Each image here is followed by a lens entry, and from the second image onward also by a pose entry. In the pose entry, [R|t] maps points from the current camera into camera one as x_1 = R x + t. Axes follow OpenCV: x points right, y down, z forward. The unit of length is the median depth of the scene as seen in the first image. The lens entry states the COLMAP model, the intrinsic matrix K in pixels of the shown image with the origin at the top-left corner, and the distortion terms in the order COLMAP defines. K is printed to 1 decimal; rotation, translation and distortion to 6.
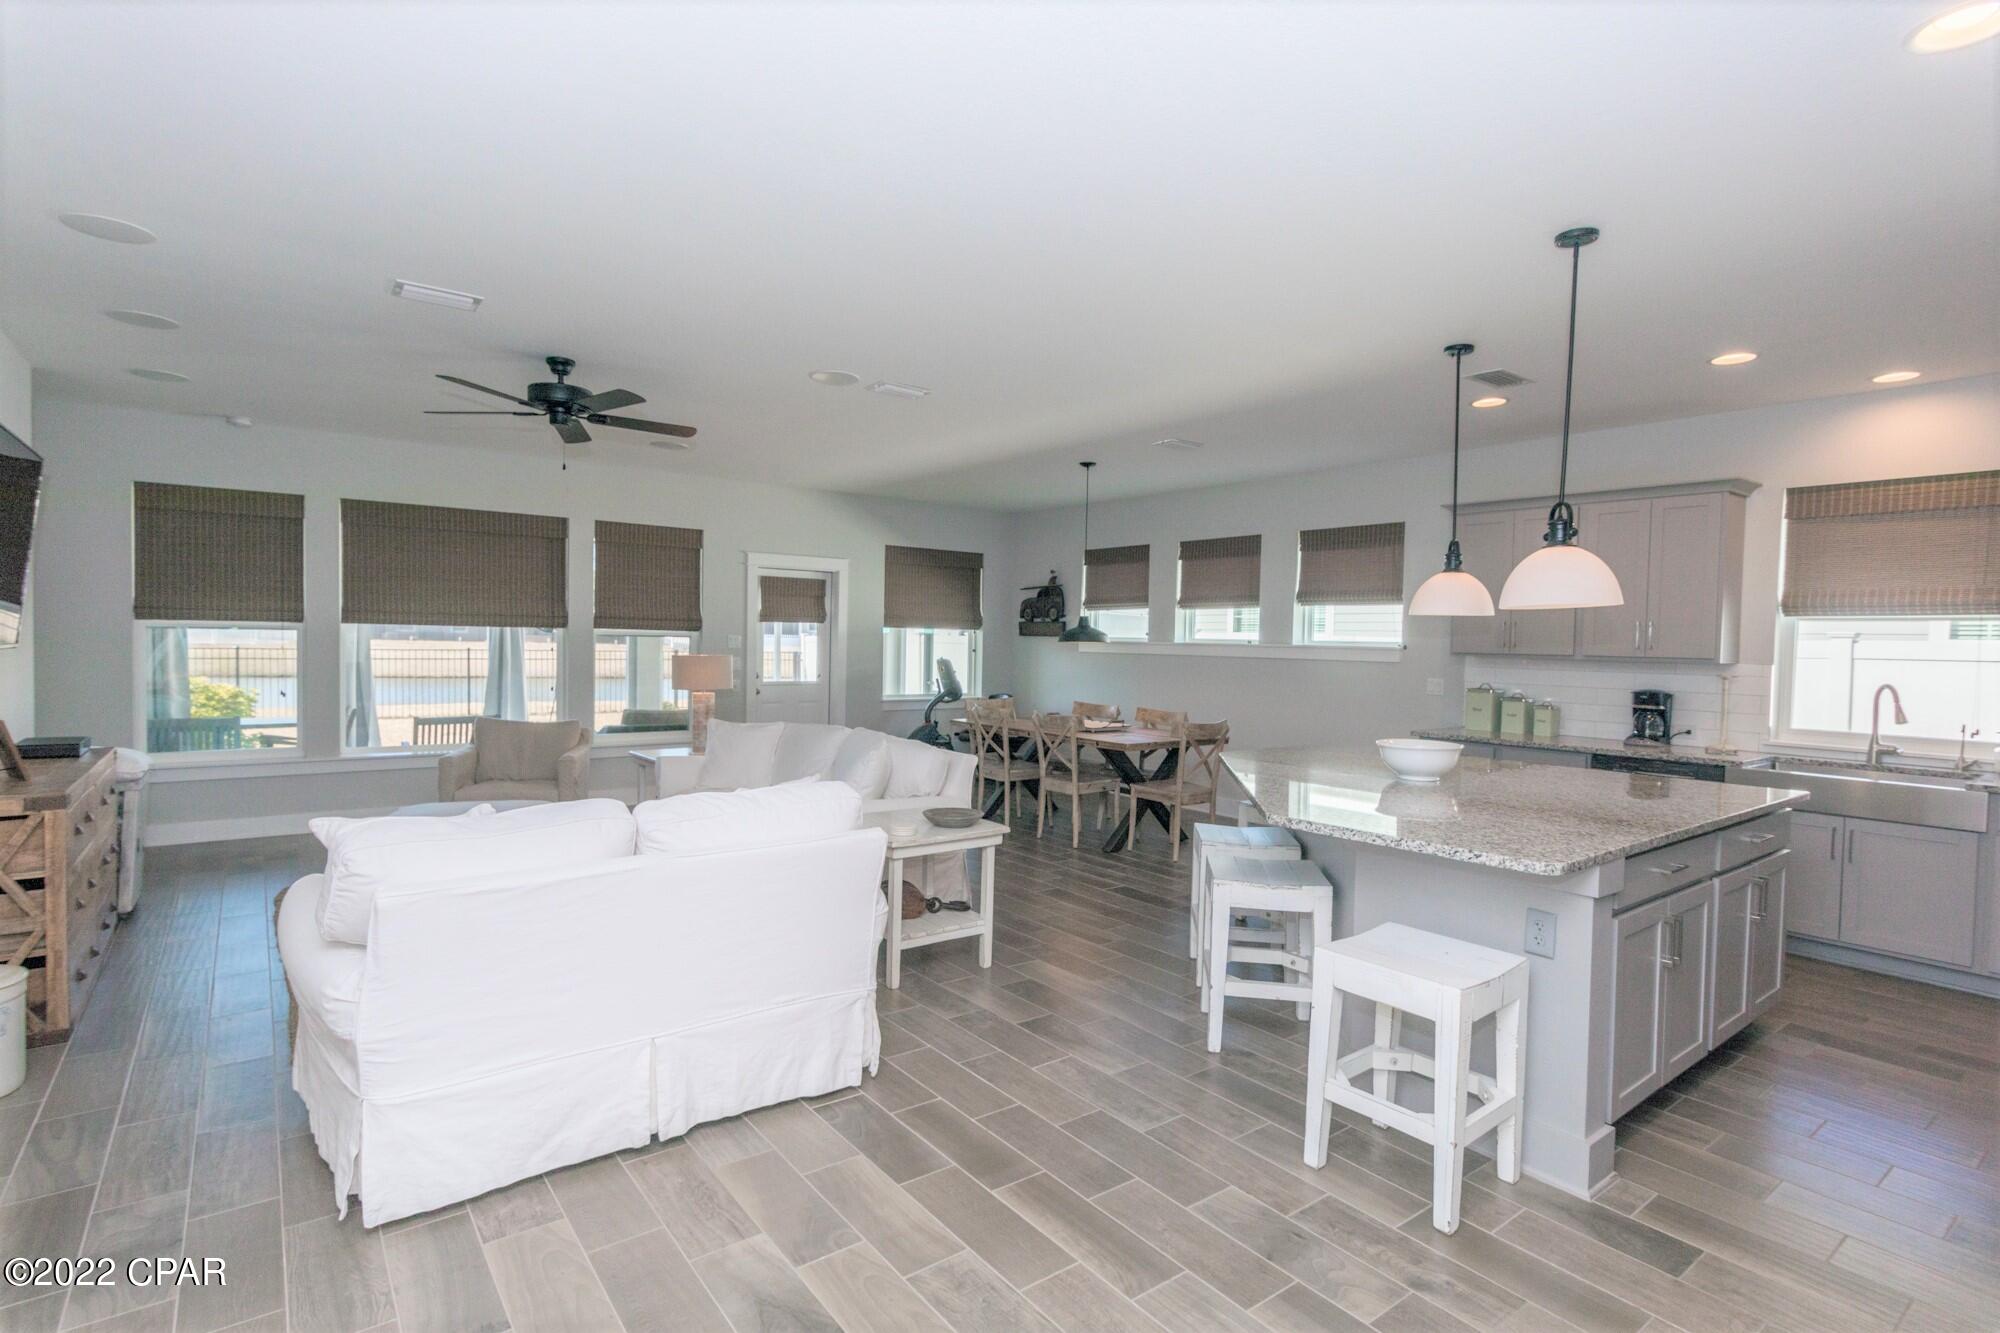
lens RADIAL K [[974.5, 0, 1018.4], [0, 974.5, 663.1], [0, 0, 1]] dist [0.004584, -0.000352]
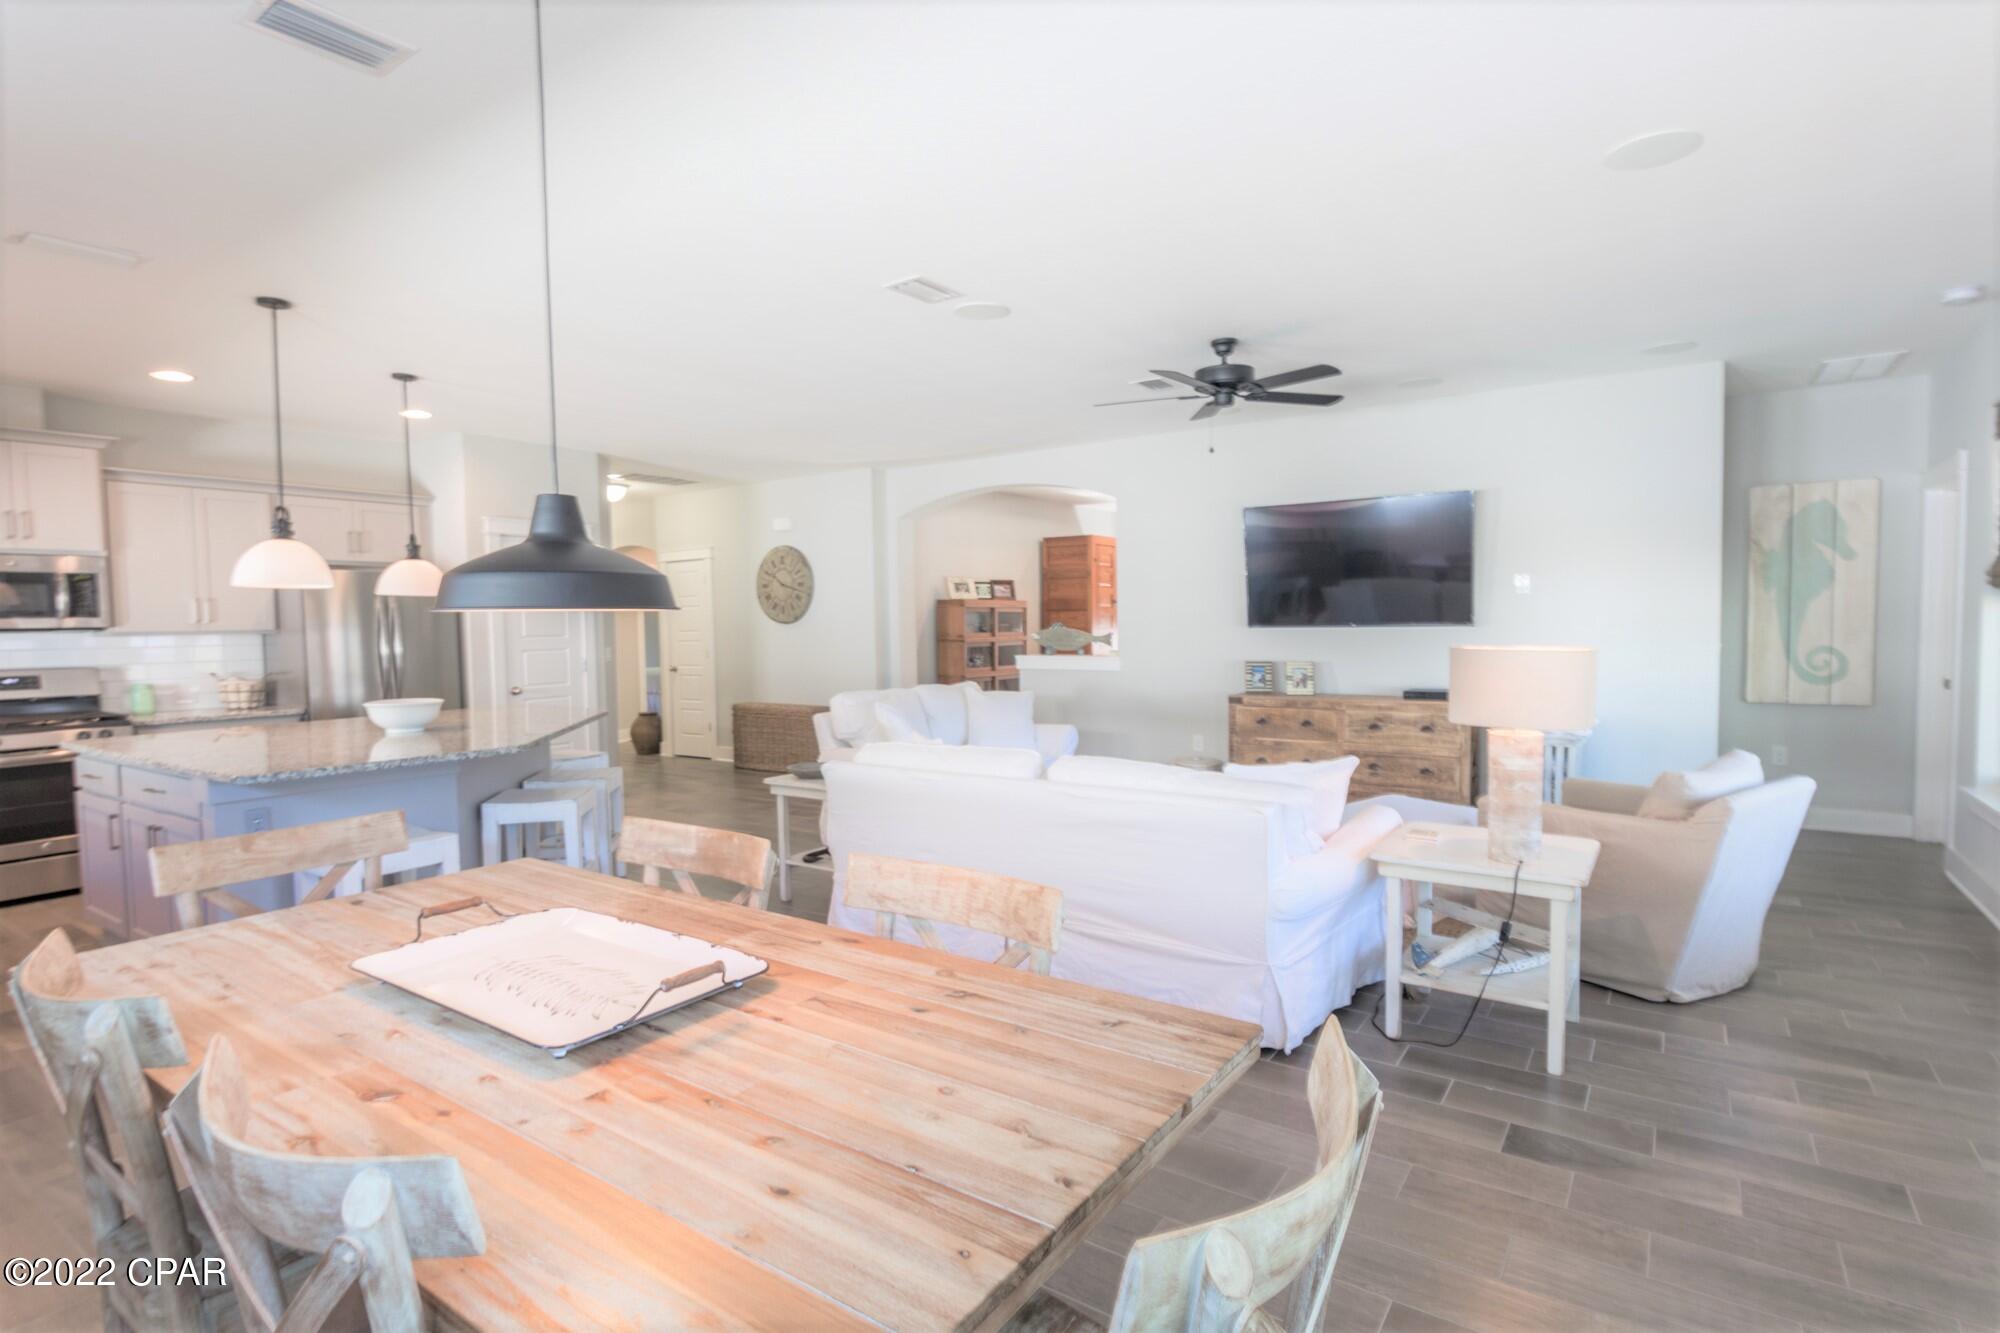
lens RADIAL K [[974.5, 0, 970.0], [0, 974.5, 671.9], [0, 0, 1]] dist [0.004584, -0.000352]
pose [[-0.958528, 0.007822, -0.284892, 0.042935], [-0.013146, 0.997346, 0.071614, -0.022868], [0.284696, 0.072390, -0.955881, 1.152771]]
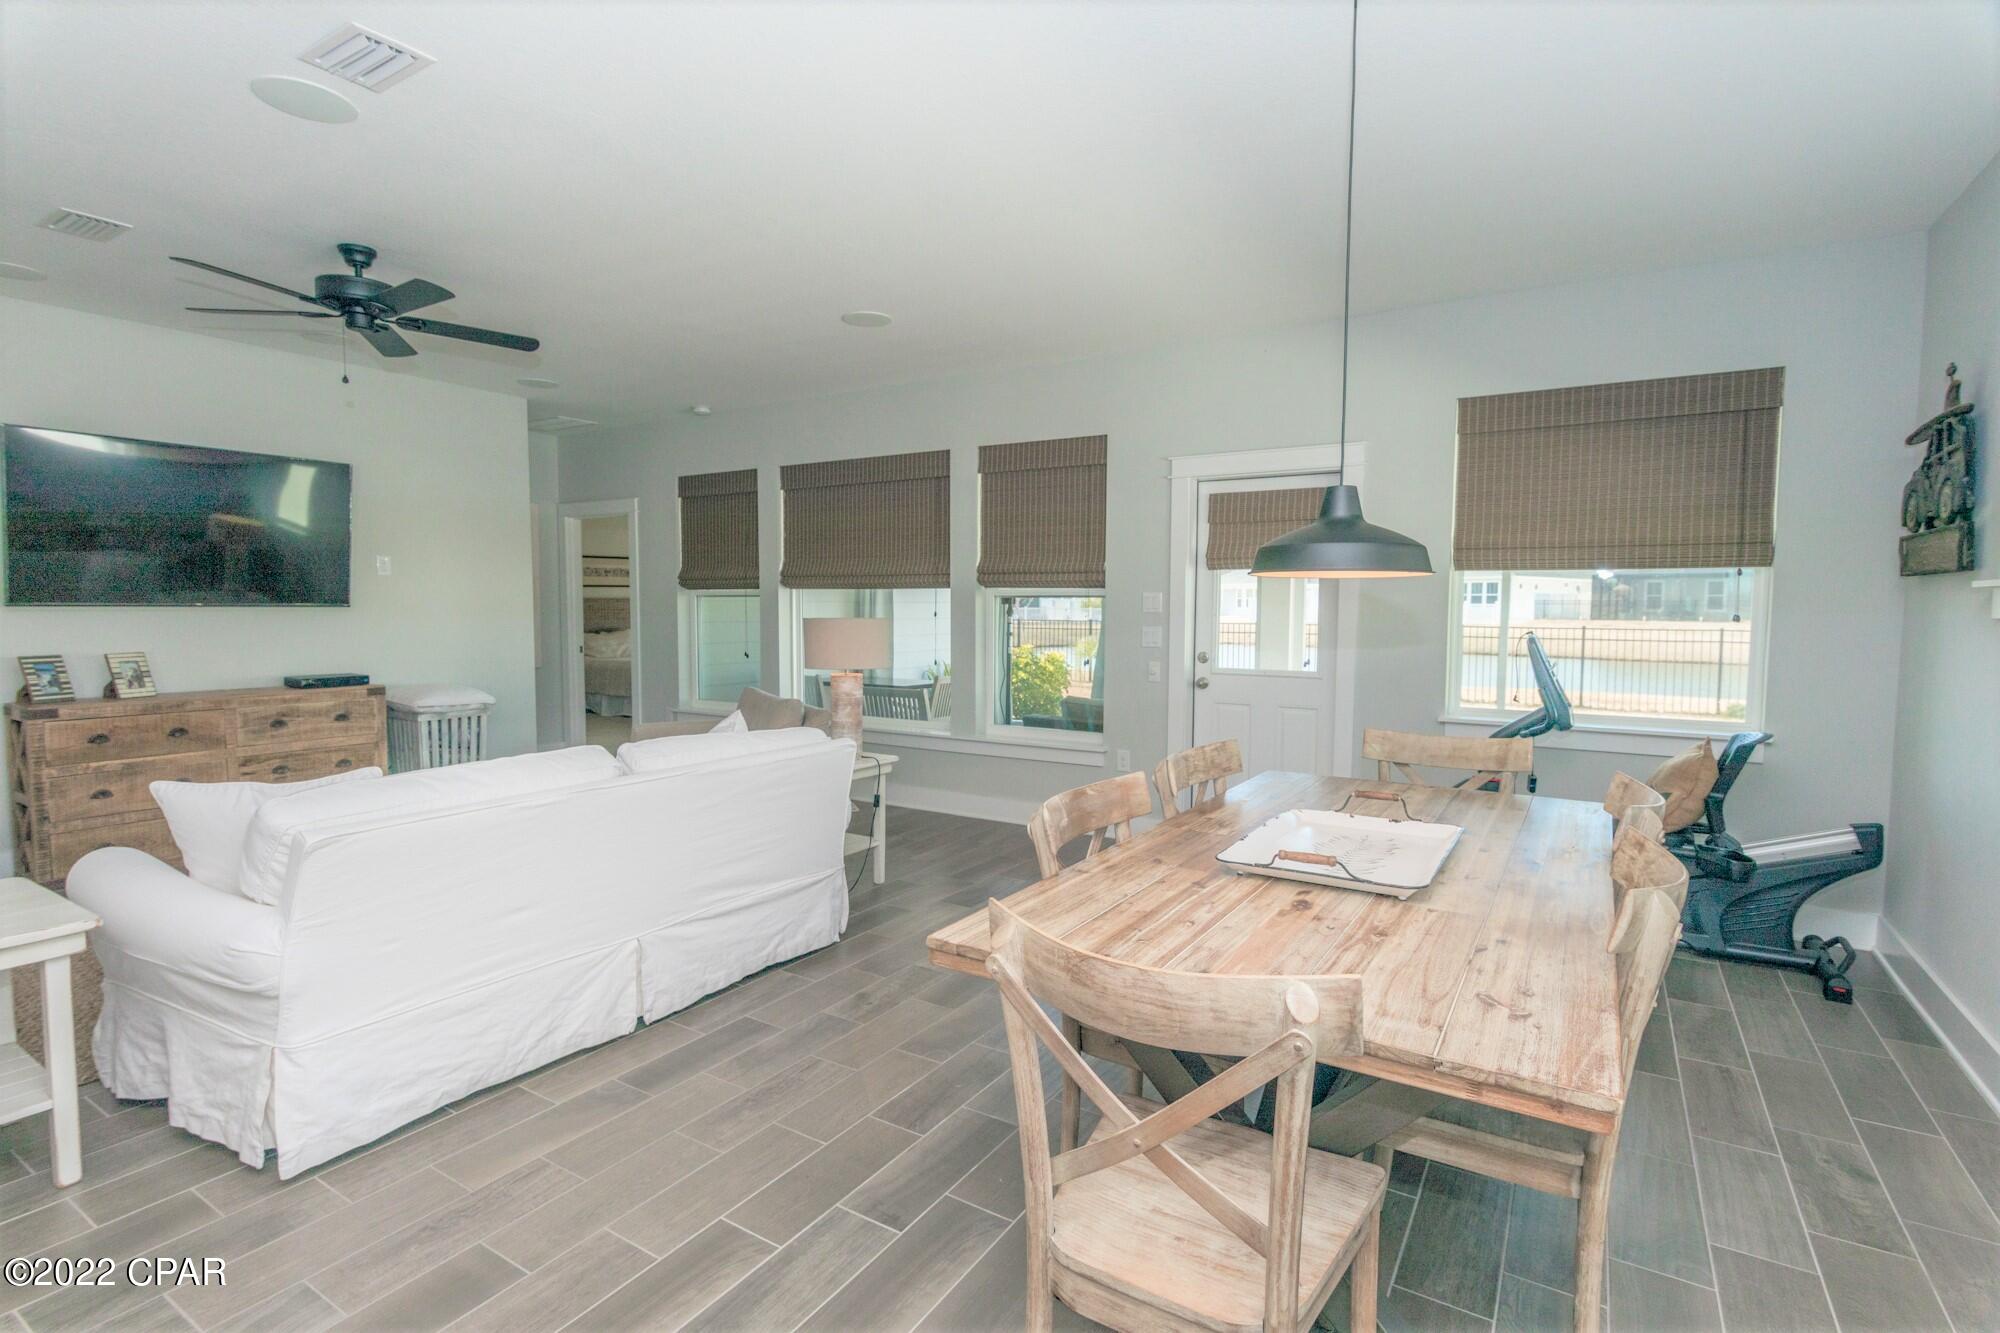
lens RADIAL K [[974.5, 0, 984.5], [0, 974.5, 666.5], [0, 0, 1]] dist [0.004584, -0.000352]
pose [[0.330411, 0.041787, -0.942912, 0.294618], [-0.021843, 0.999090, 0.036623, -0.001498], [0.943584, 0.008495, 0.331023, 0.740386]]
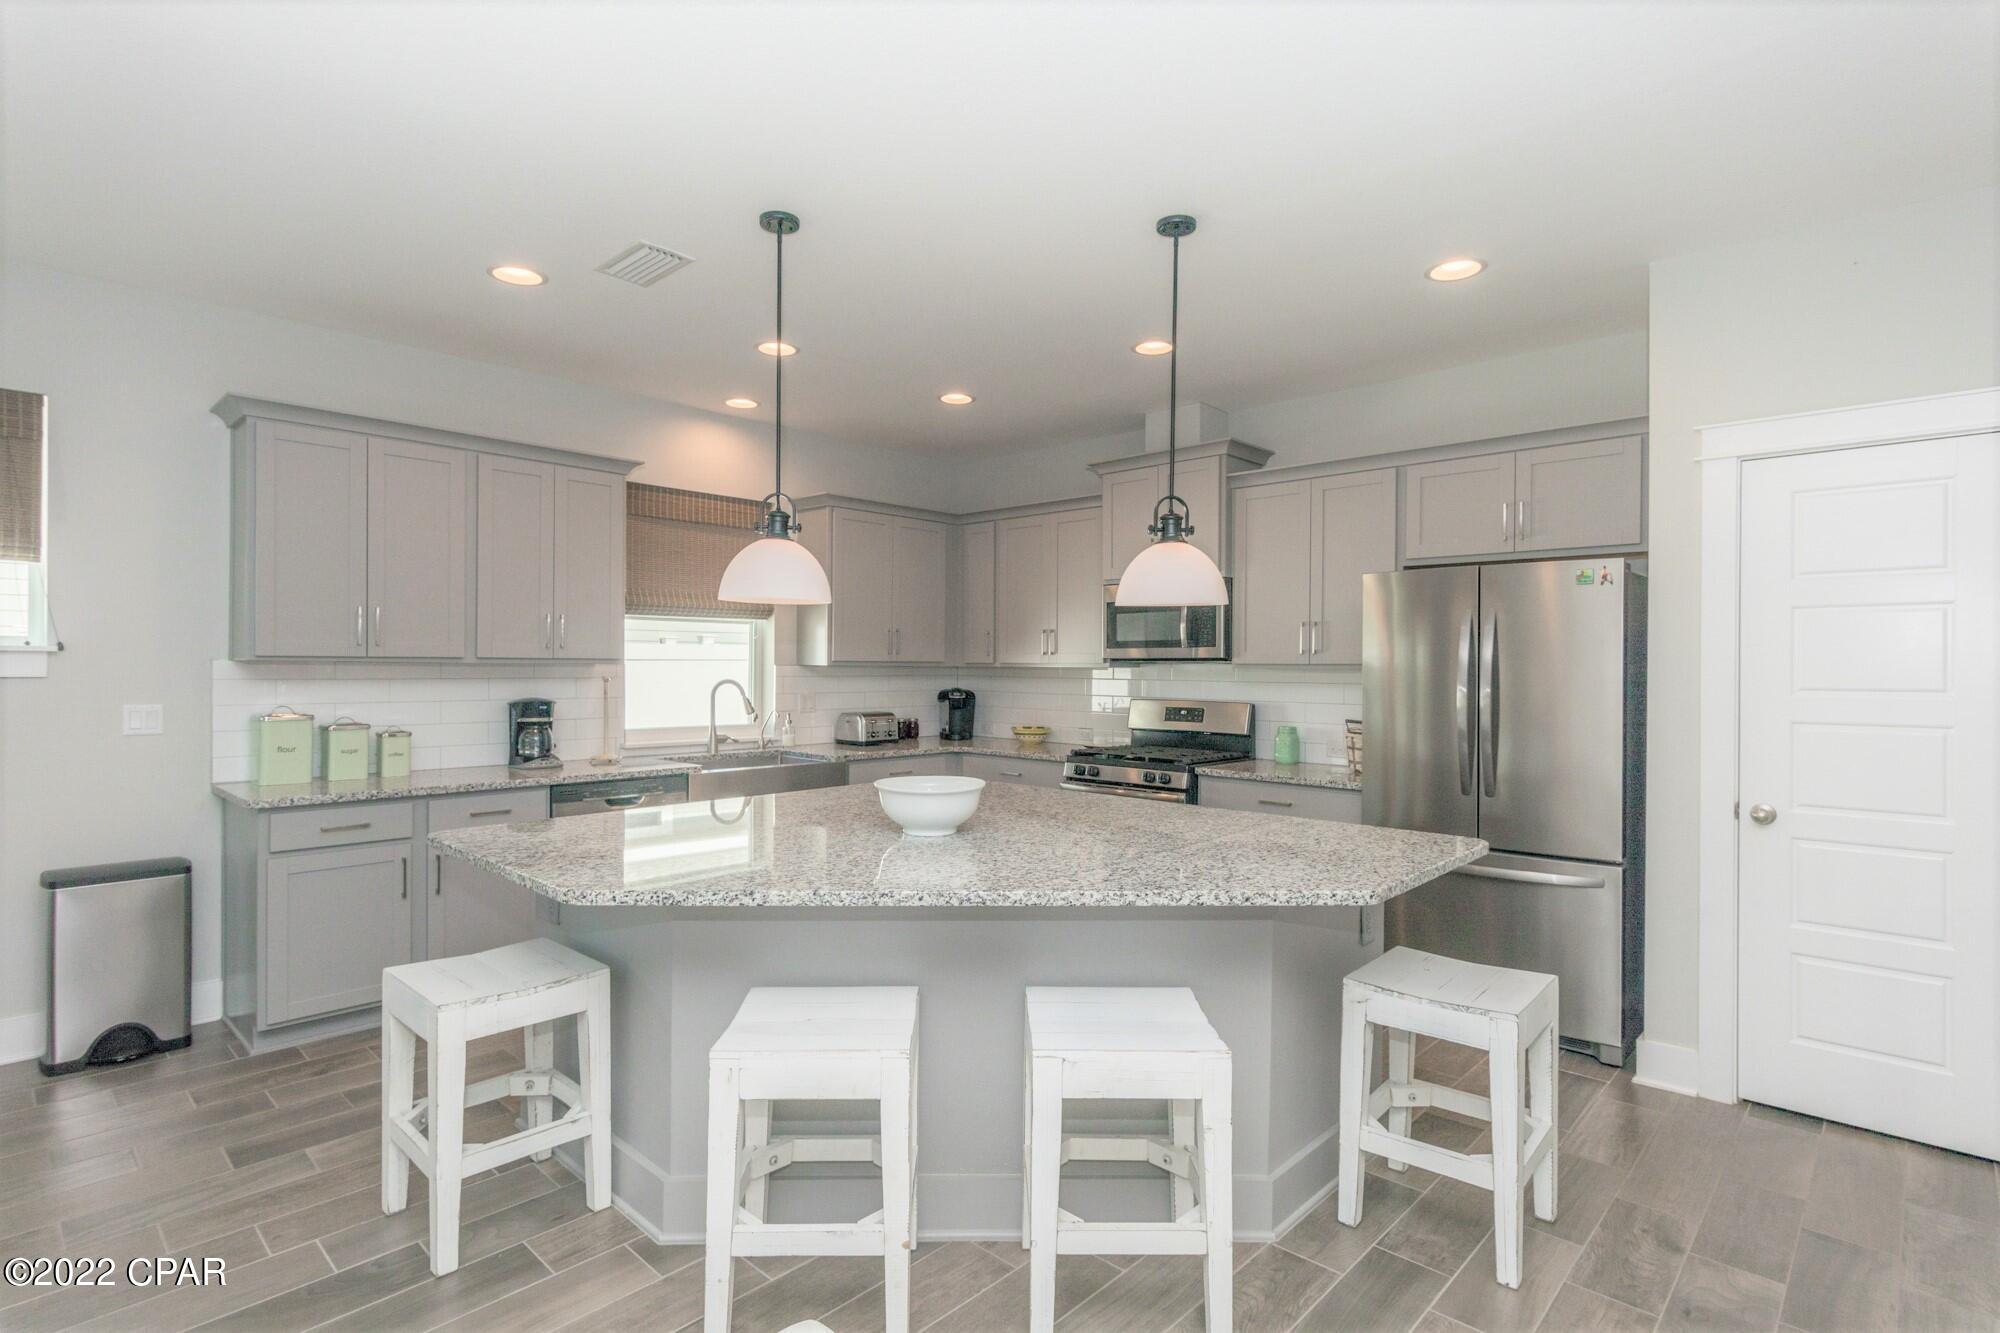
lens RADIAL K [[974.5, 0, 996.9], [0, 974.5, 674.3], [0, 0, 1]] dist [0.004584, -0.000352]
pose [[-0.150186, -0.030794, 0.988178, -0.151203], [0.018598, 0.999250, 0.033966, -0.009396], [-0.988483, 0.023479, -0.149501, 0.521354]]
